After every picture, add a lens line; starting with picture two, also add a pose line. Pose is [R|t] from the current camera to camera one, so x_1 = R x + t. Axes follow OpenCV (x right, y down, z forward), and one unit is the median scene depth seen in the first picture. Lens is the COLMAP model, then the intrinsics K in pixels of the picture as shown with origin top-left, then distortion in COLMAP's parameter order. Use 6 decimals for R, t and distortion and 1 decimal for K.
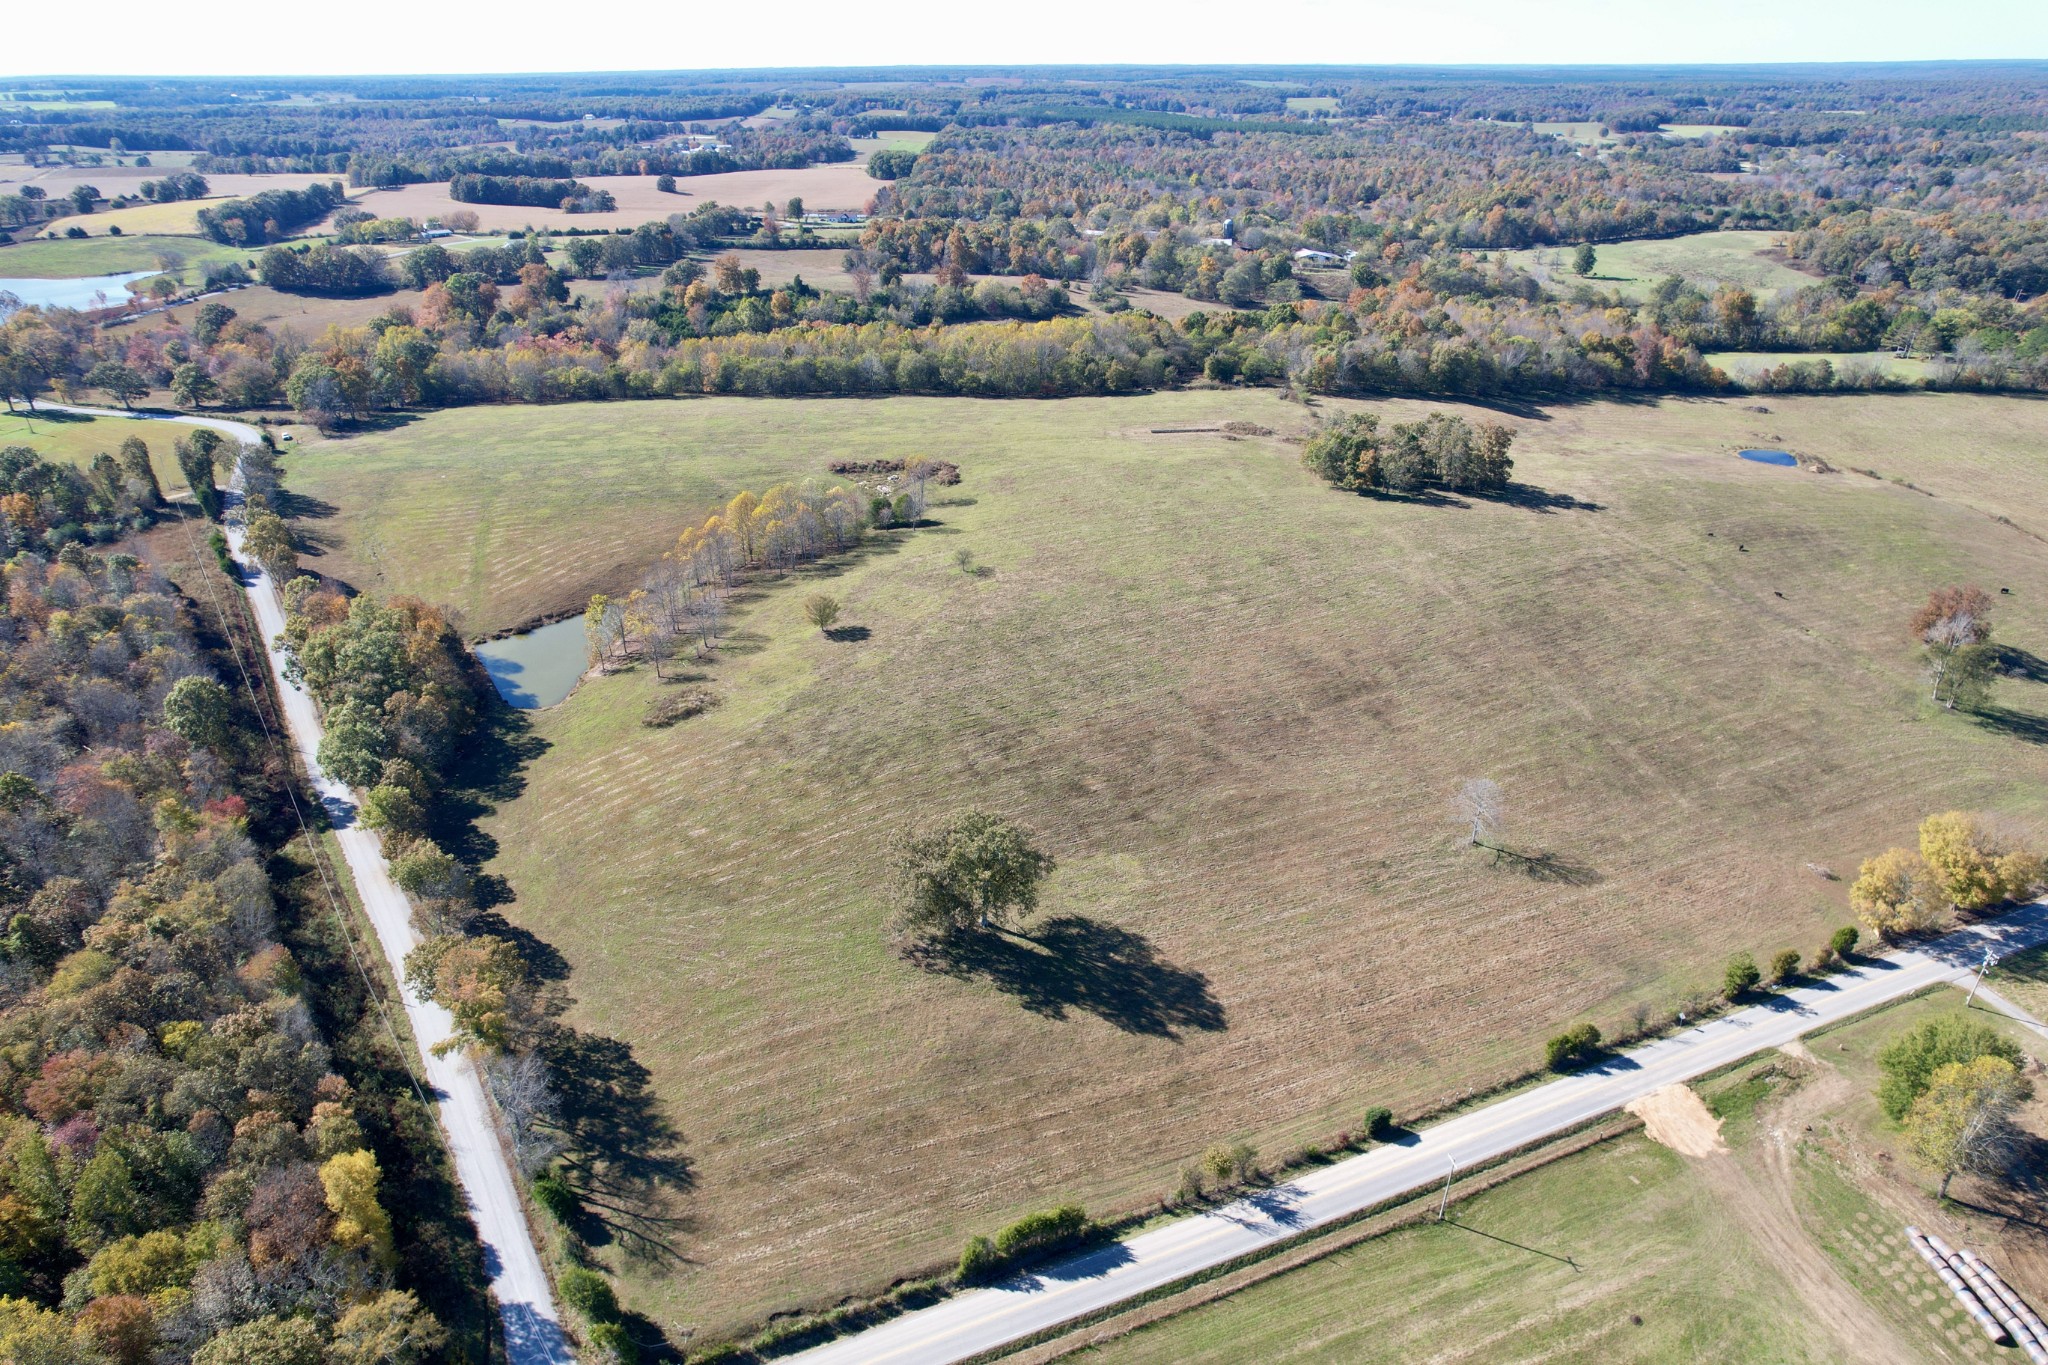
lens RADIAL K [[1326.8, 0, 1032.9], [0, 1326.8, 729.5], [0, 0, 1]] dist [-0.072588, 0.064680]
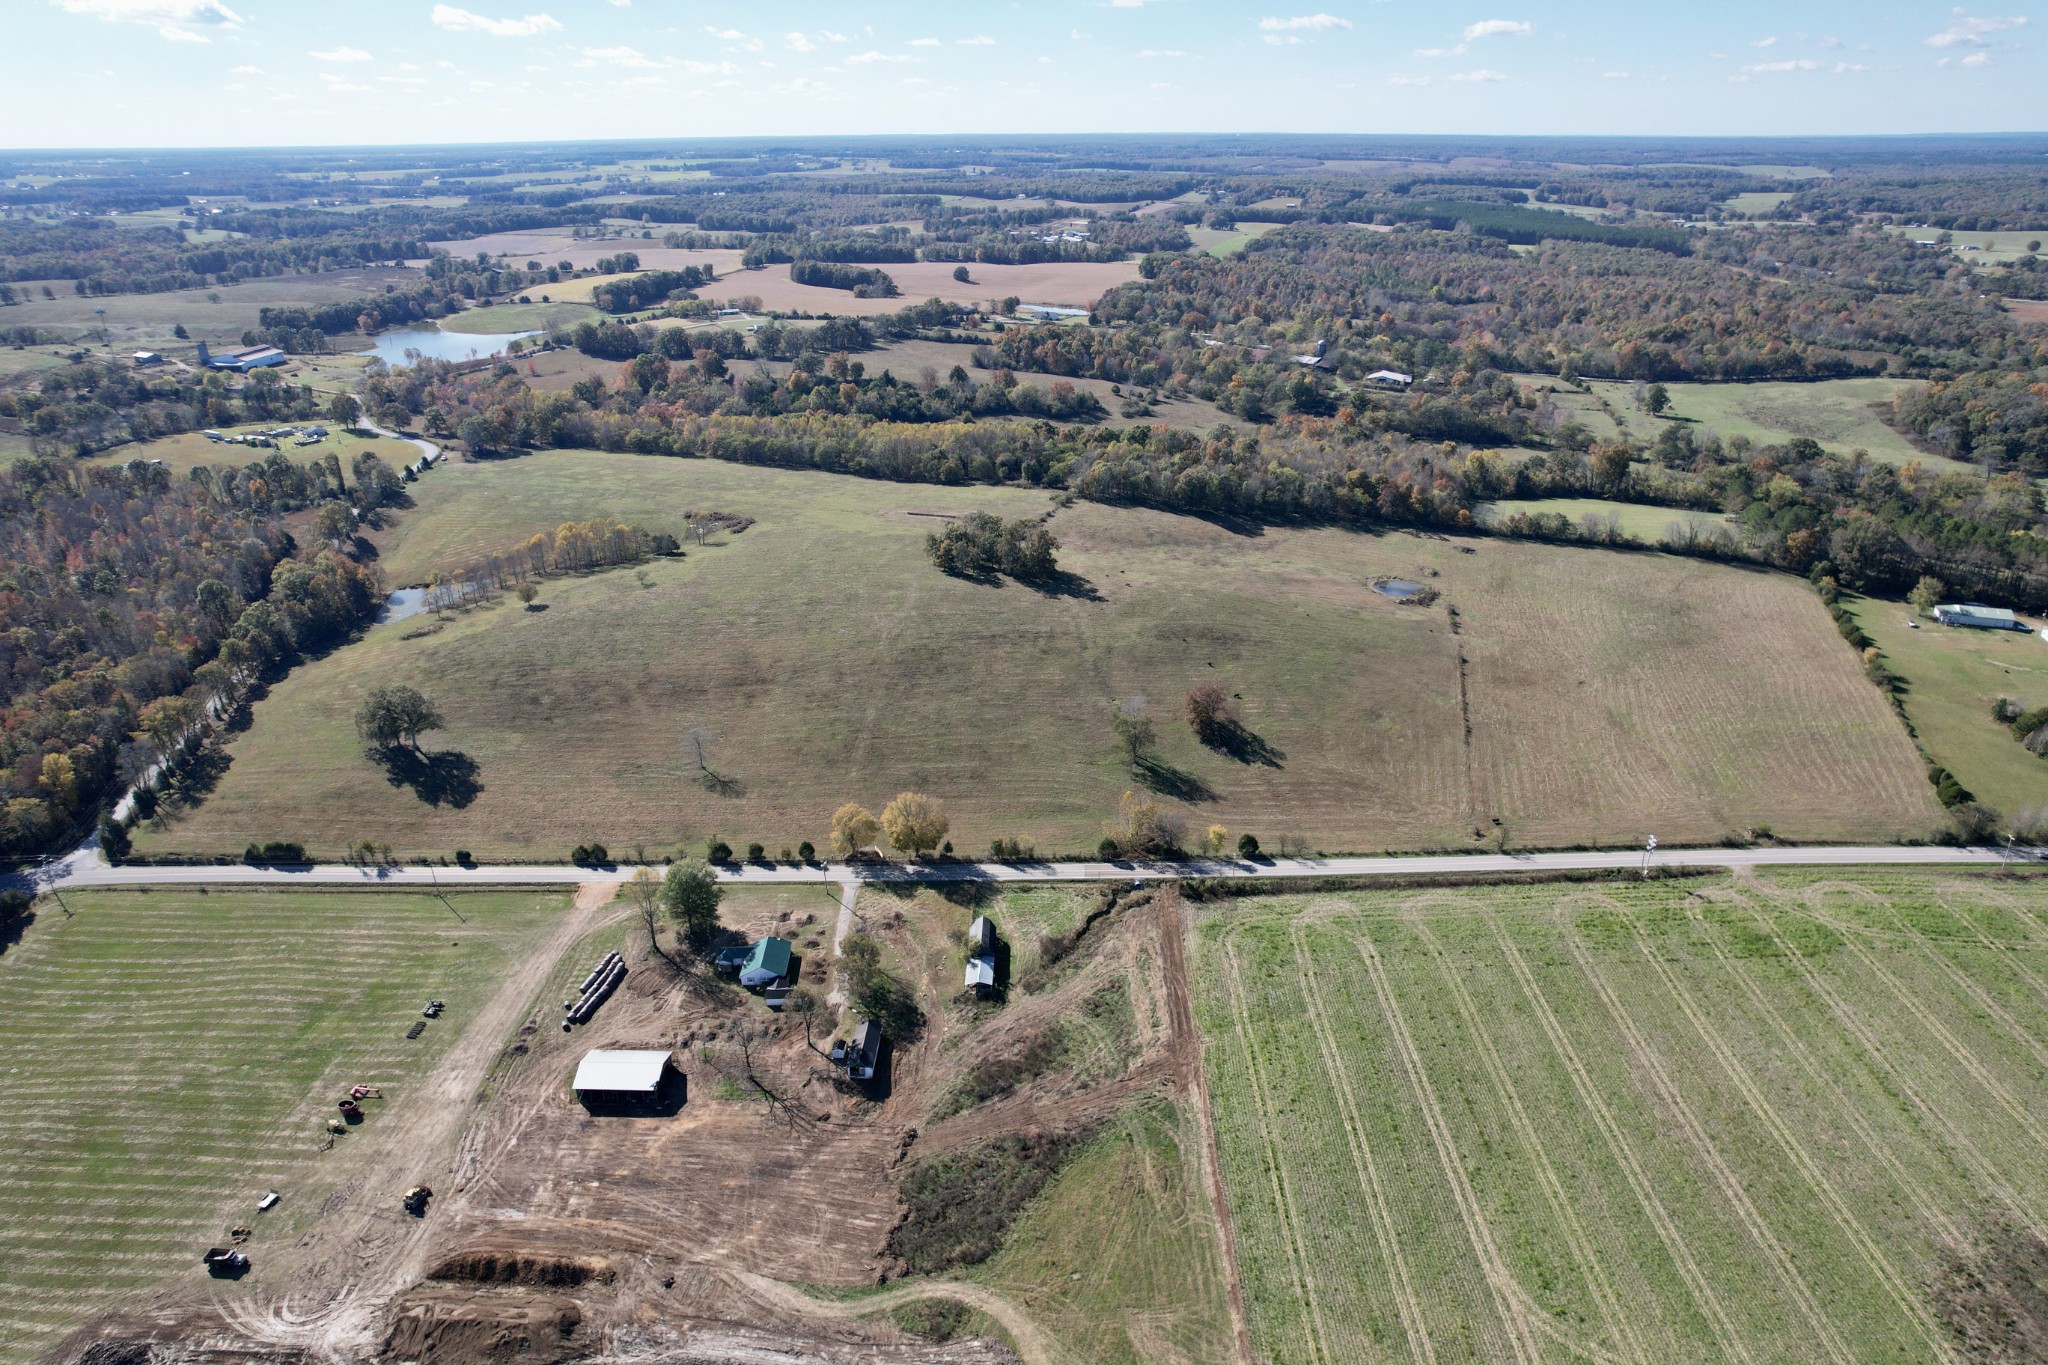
lens RADIAL K [[1326.8, 0, 1015.0], [0, 1326.8, 695.7], [0, 0, 1]] dist [-0.072588, 0.064680]
pose [[0.920033, 0.157054, -0.358989, 0.600130], [-0.178340, 0.983605, -0.026742, -0.014074], [0.348904, 0.088626, 0.932959, -0.211003]]
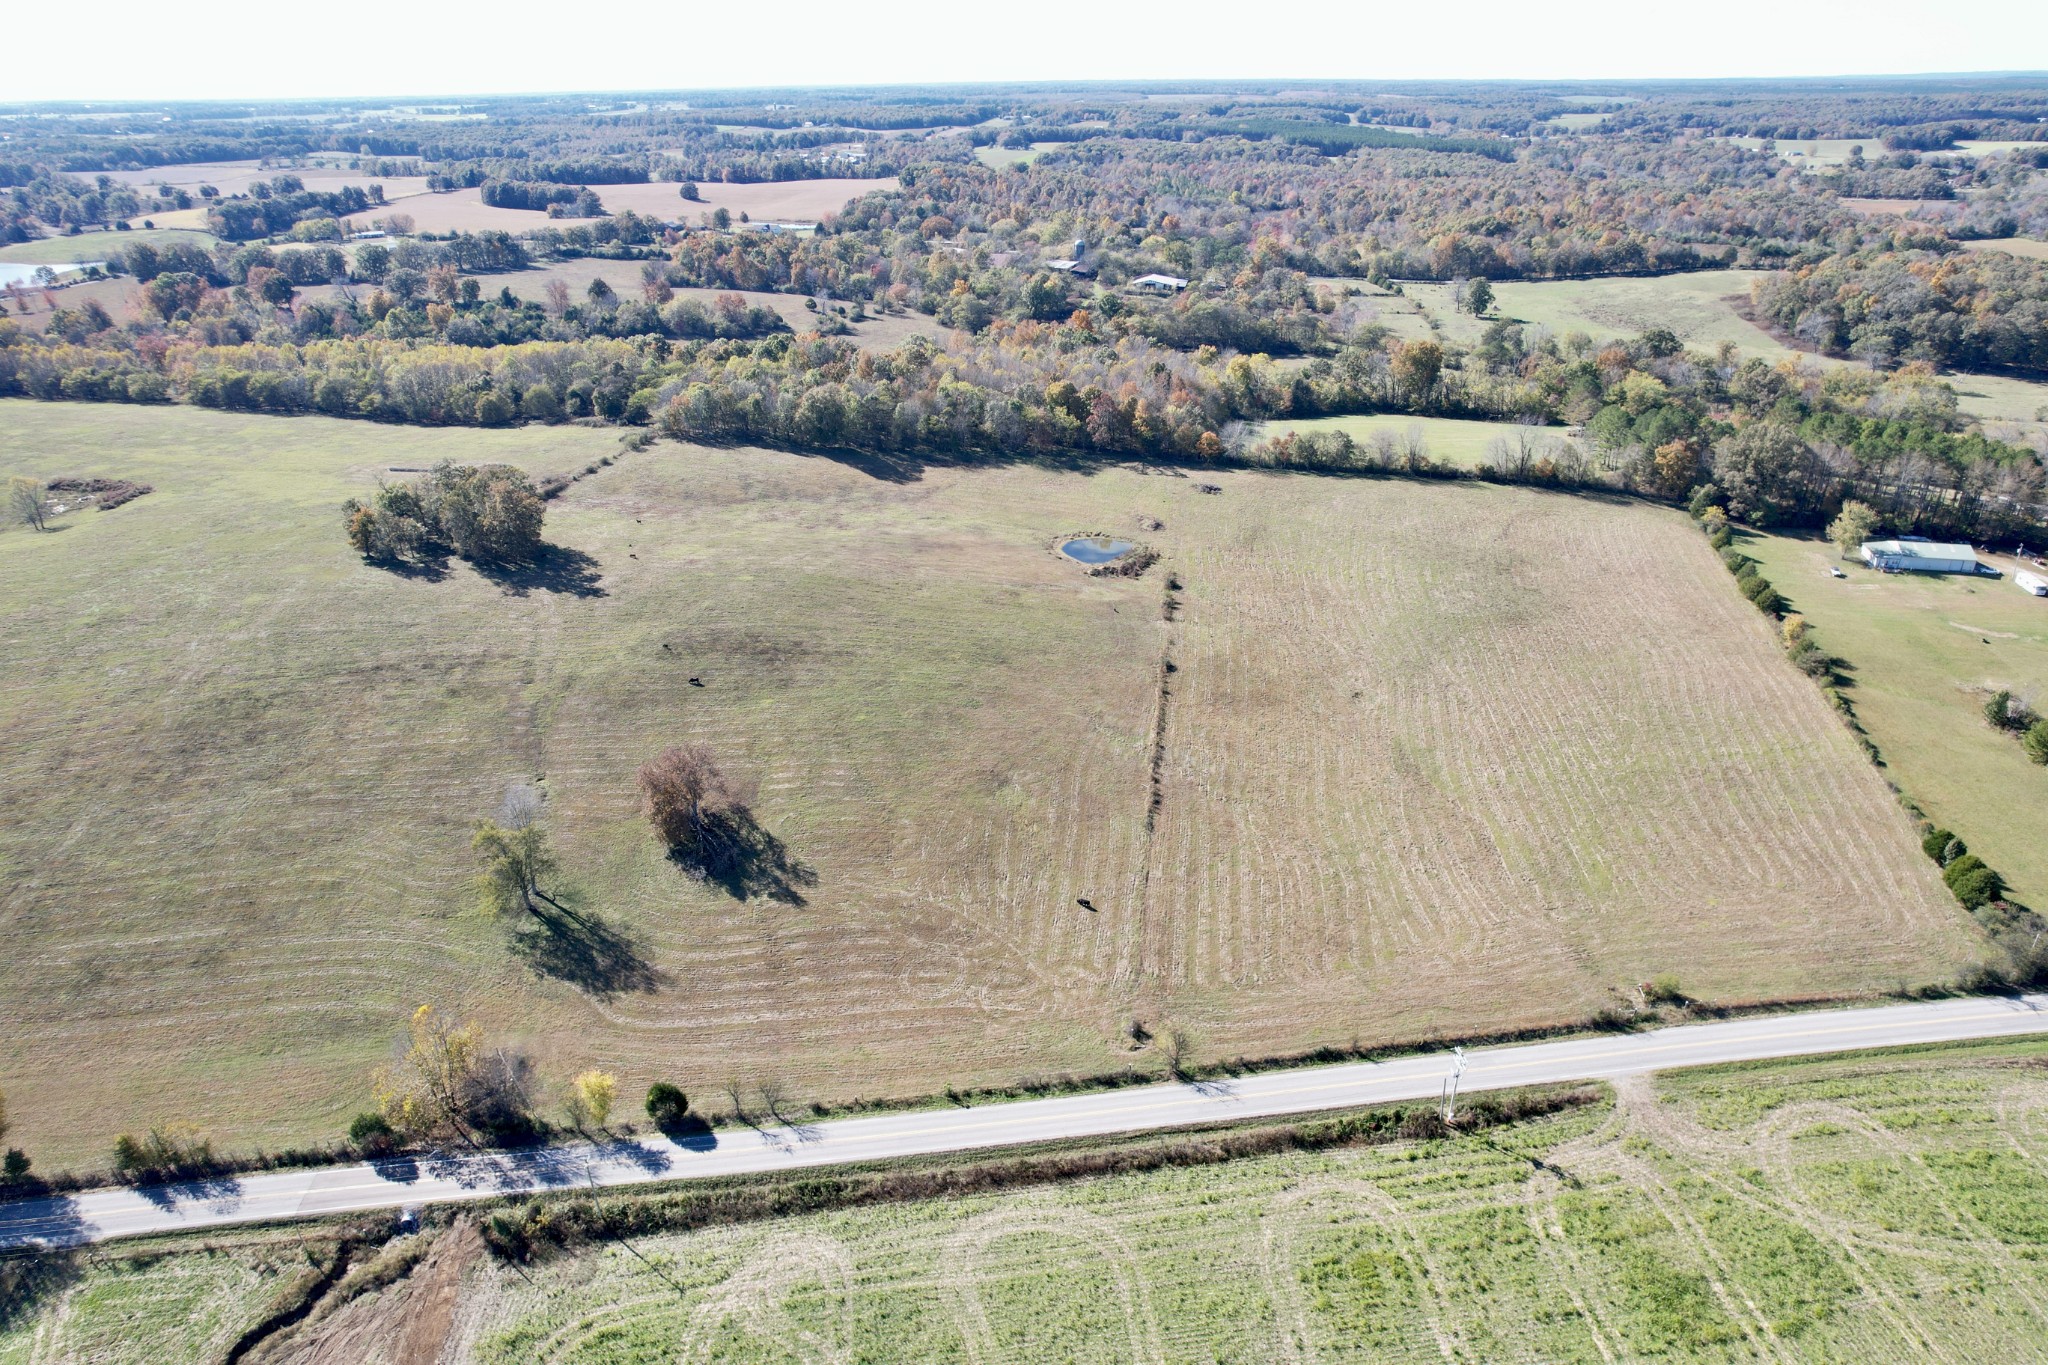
lens RADIAL K [[1326.8, 0, 1018.8], [0, 1326.8, 686.0], [0, 0, 1]] dist [-0.072588, 0.064680]
pose [[0.958494, 0.115293, -0.260763, 0.640517], [-0.124390, 0.992059, -0.018599, -0.090906], [0.256548, 0.050263, 0.965224, 0.182867]]
